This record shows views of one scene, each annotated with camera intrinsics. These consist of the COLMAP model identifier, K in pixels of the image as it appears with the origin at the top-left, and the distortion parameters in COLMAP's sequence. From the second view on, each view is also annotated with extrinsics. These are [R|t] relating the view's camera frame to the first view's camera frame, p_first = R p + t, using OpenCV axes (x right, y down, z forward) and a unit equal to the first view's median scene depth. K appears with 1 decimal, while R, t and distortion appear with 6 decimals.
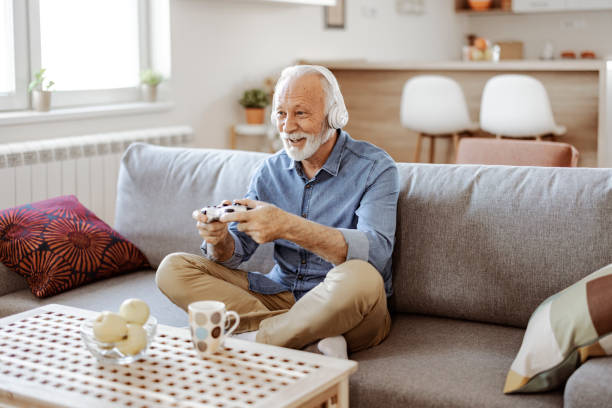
lens RADIAL K [[951.2, 0, 307.7], [0, 951.2, 90.4], [0, 0, 1]] dist [0.012018, 0.047021]
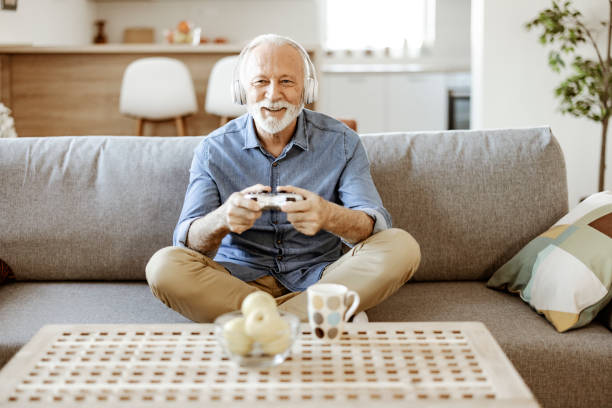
lens RADIAL K [[951.2, 0, 307.7], [0, 951.2, 90.4], [0, 0, 1]] dist [0.012018, 0.047021]
pose [[0.848157, -0.025546, 0.529129, -0.470612], [0.023142, 0.999670, 0.011169, 0.019134], [-0.529239, 0.002772, 0.848468, 0.182063]]
